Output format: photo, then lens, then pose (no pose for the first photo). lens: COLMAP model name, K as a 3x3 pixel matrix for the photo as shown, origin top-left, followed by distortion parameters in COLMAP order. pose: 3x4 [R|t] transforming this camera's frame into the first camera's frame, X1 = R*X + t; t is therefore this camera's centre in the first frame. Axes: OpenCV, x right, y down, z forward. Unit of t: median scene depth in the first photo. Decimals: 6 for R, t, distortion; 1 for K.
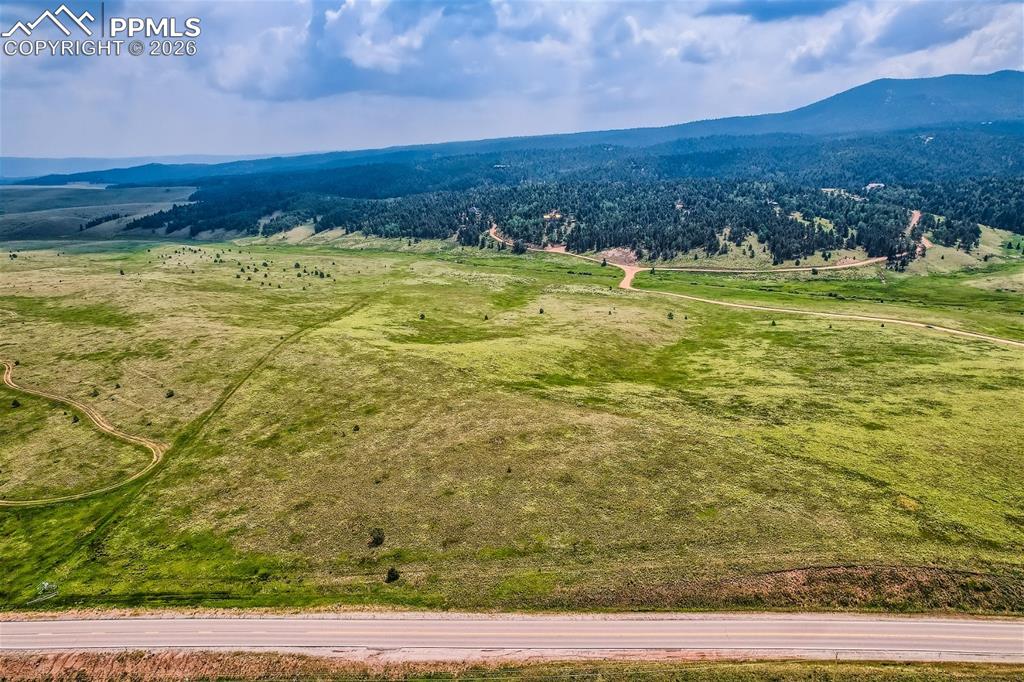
lens RADIAL K [[668.6, 0, 531.9], [0, 668.6, 338.8], [0, 0, 1]] dist [-0.080954, 0.068127]
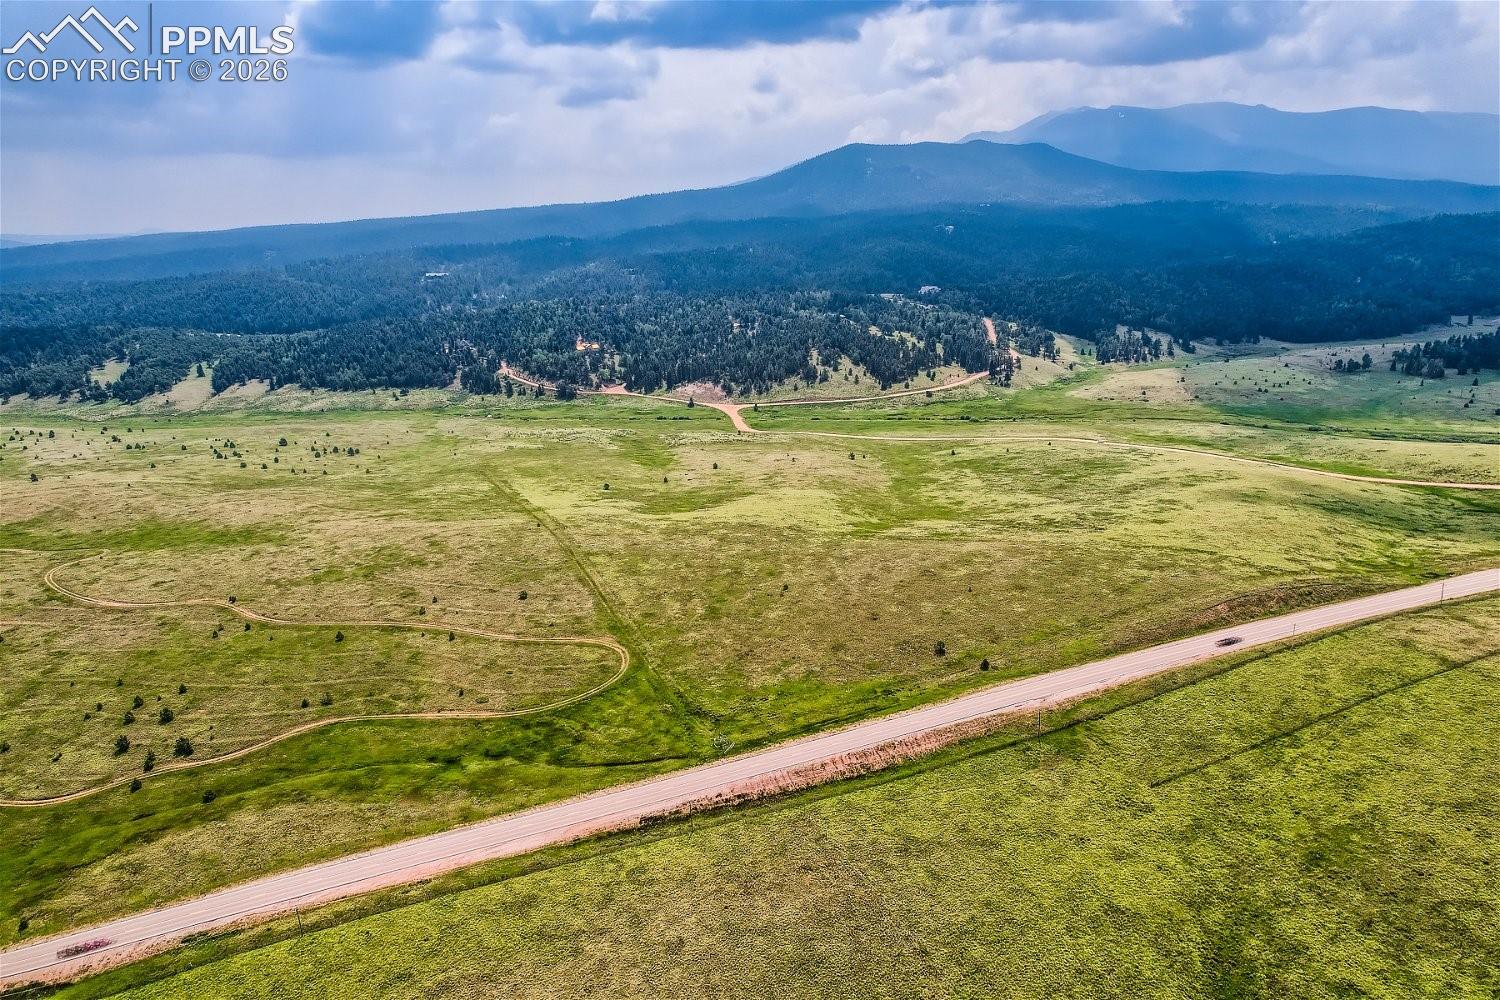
lens RADIAL K [[979.4, 0, 779.1], [0, 979.4, 496.7], [0, 0, 1]] dist [-0.080954, 0.068127]
pose [[0.905469, -0.117307, 0.407879, -0.295583], [0.118446, 0.992704, 0.022559, -0.013929], [-0.407550, 0.027886, 0.912757, -0.132378]]
